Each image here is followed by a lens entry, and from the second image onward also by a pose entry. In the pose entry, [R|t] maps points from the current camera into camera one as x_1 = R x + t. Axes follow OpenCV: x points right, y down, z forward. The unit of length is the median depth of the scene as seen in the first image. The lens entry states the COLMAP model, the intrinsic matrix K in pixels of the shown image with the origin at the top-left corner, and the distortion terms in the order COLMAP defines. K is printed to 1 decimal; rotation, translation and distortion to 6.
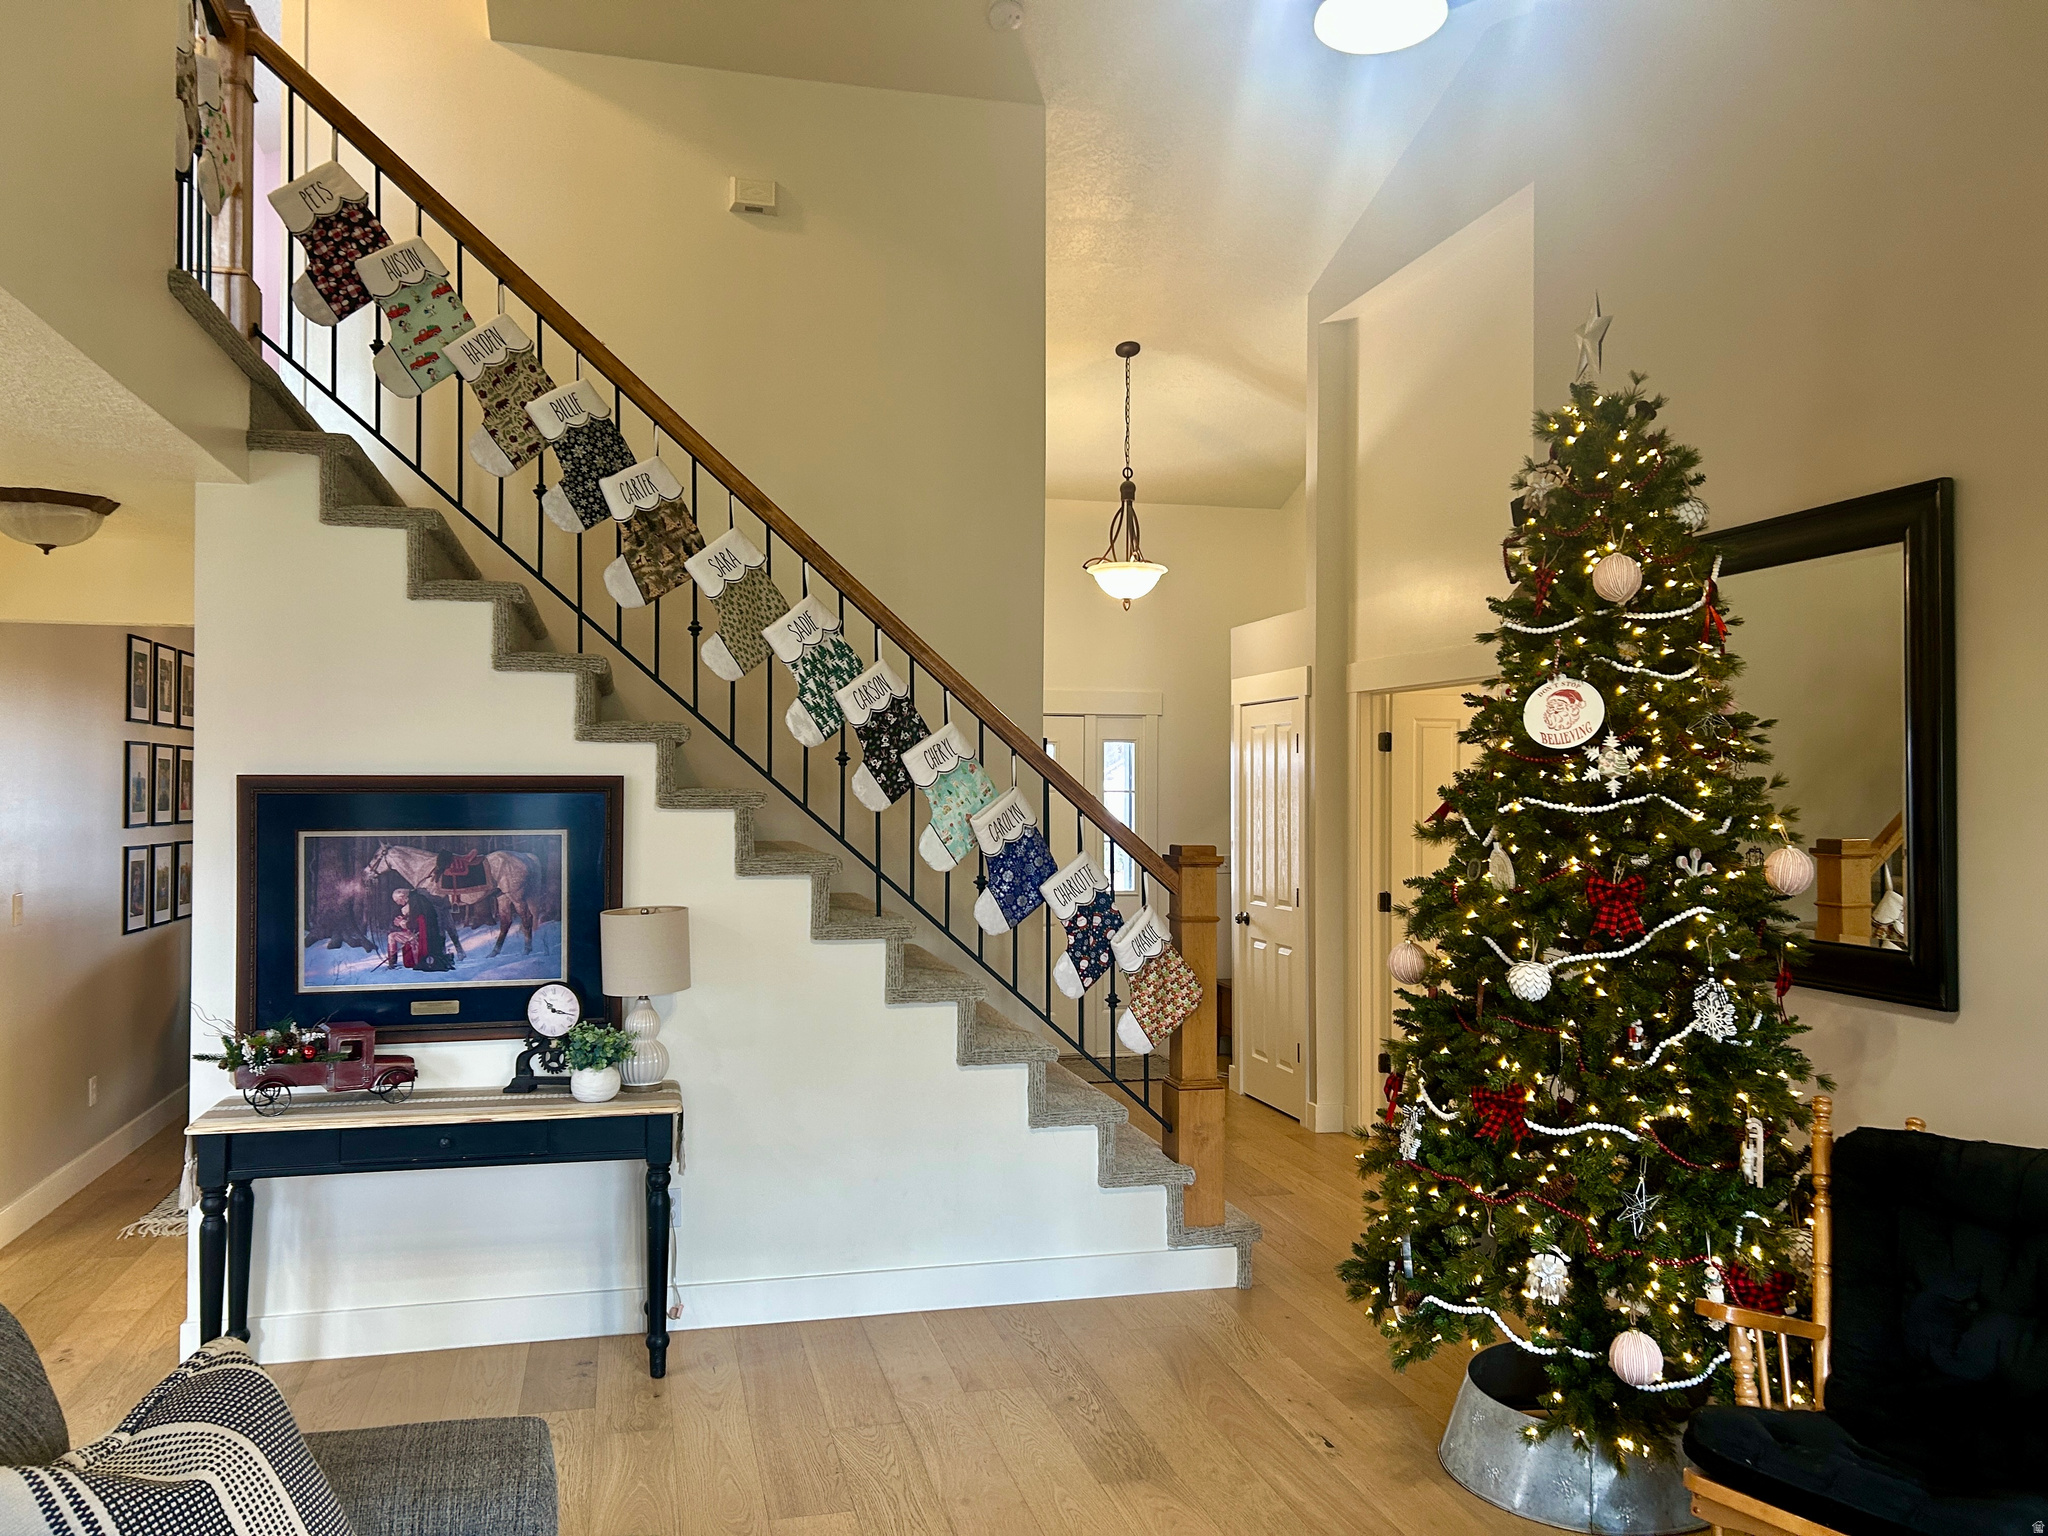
lens RADIAL K [[1523.9, 0, 1024.0], [0, 1523.9, 768.0], [0, 0, 1]] dist [0.033730, -0.003197]
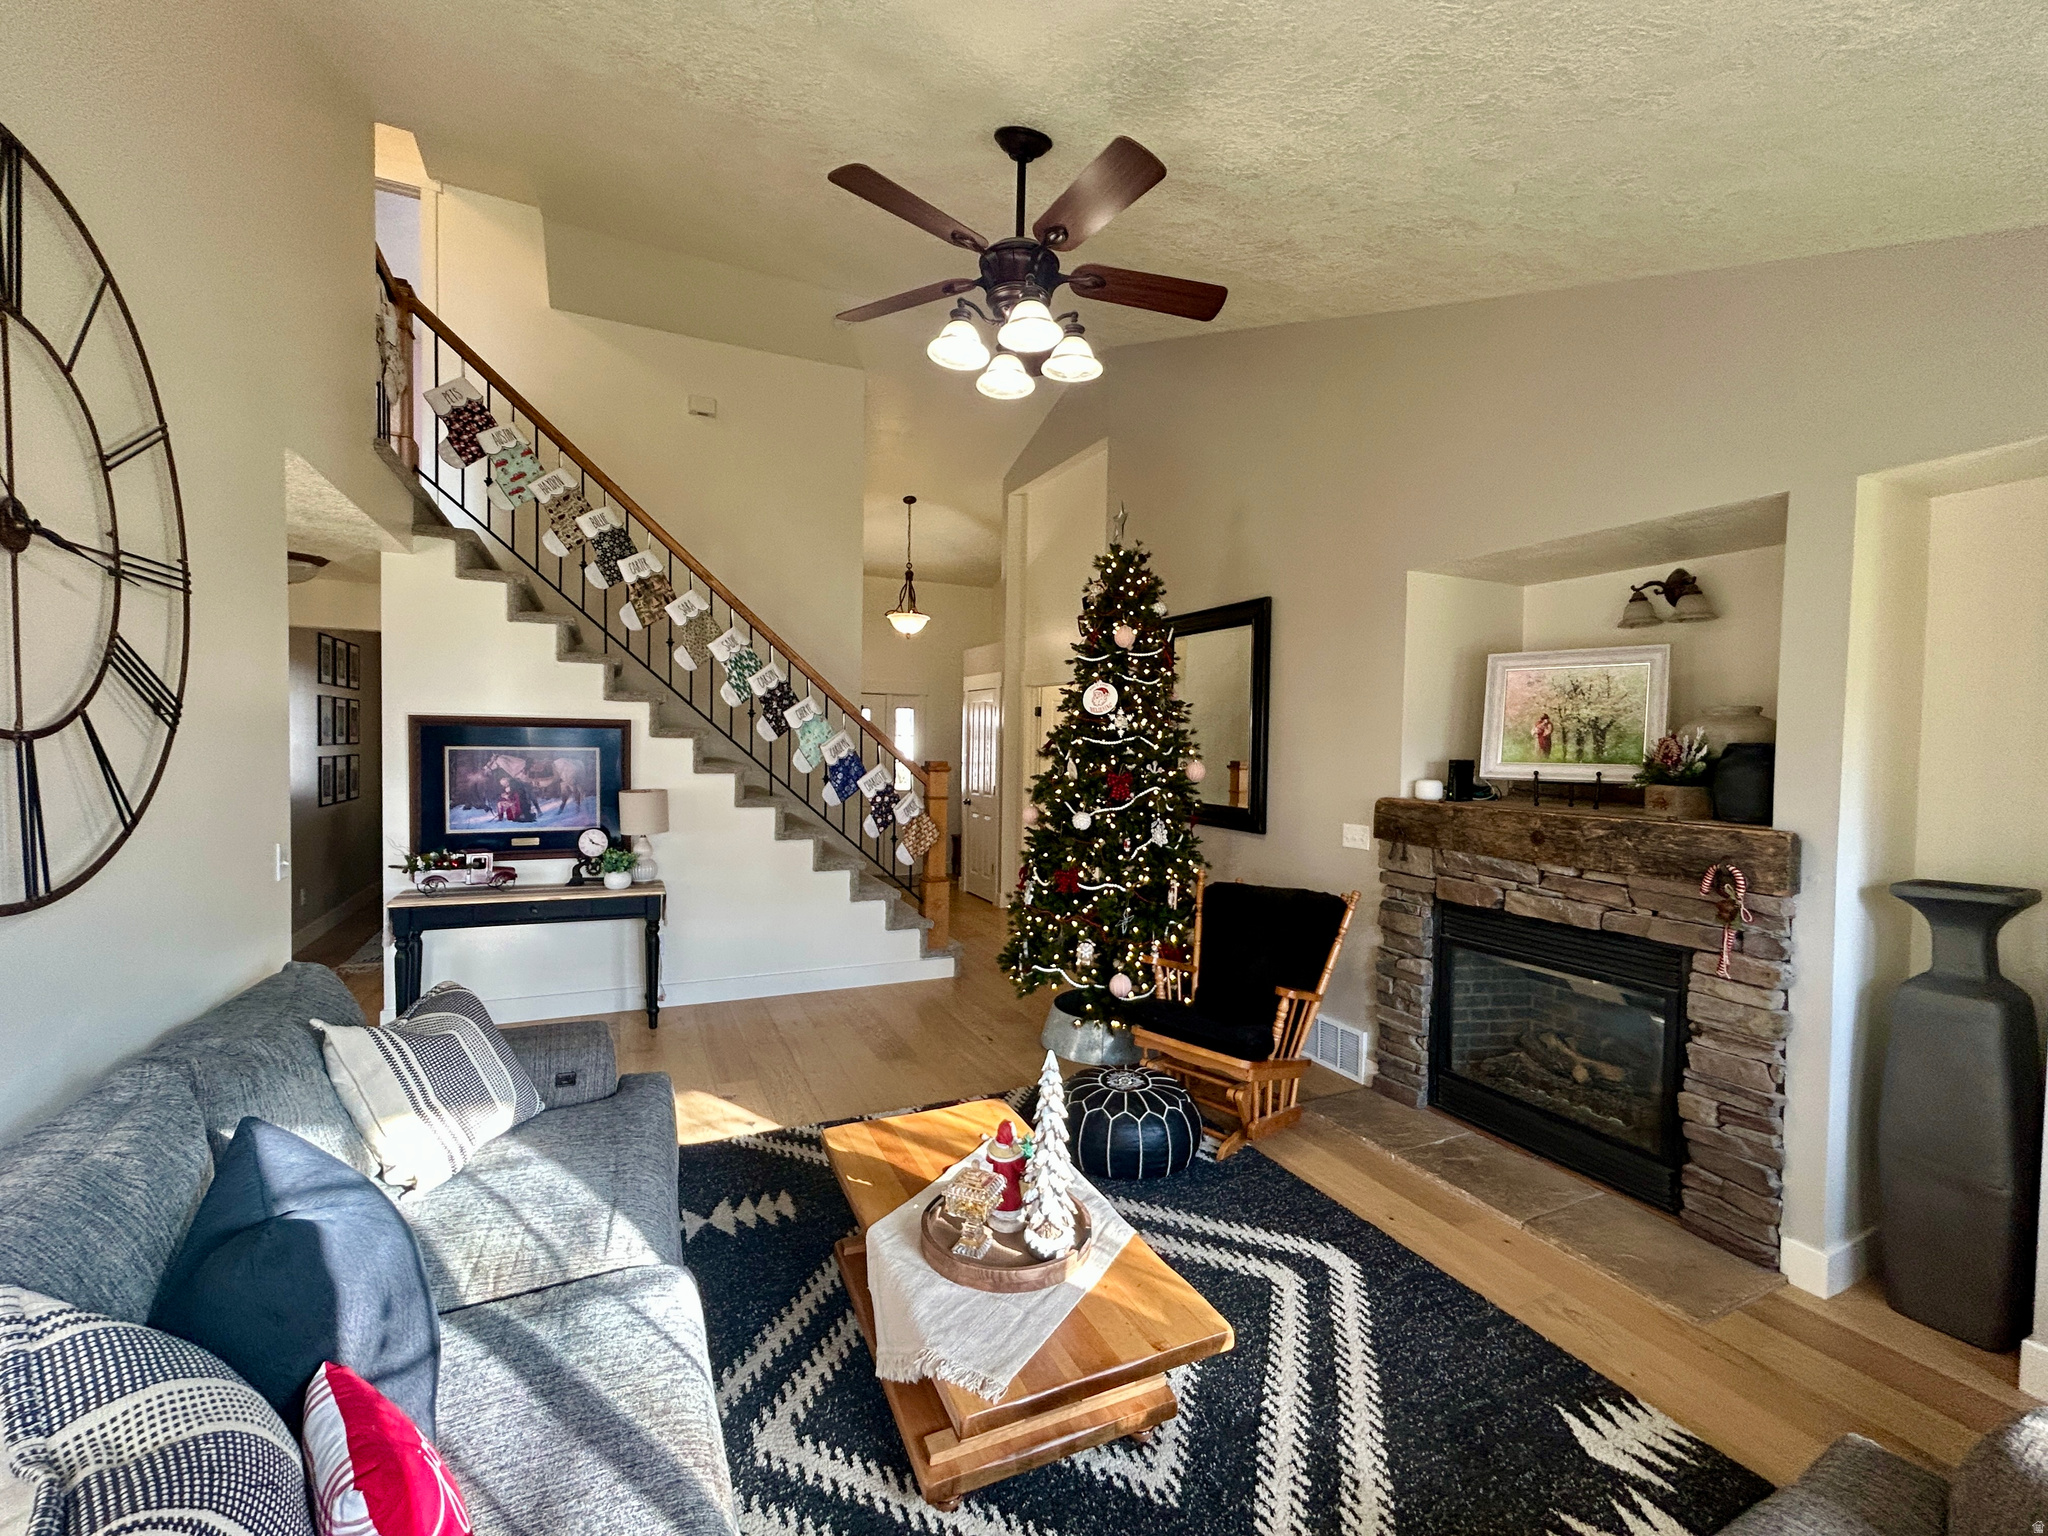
lens RADIAL K [[858.4, 0, 1024.0], [0, 858.4, 768.0], [0, 0, 1]] dist [-0.001700, -0.000131]
pose [[0.981207, 0.009026, 0.192747, 0.010187], [-0.018471, 0.998712, 0.047264, 0.005767], [-0.192072, -0.049936, 0.980110, -0.138751]]
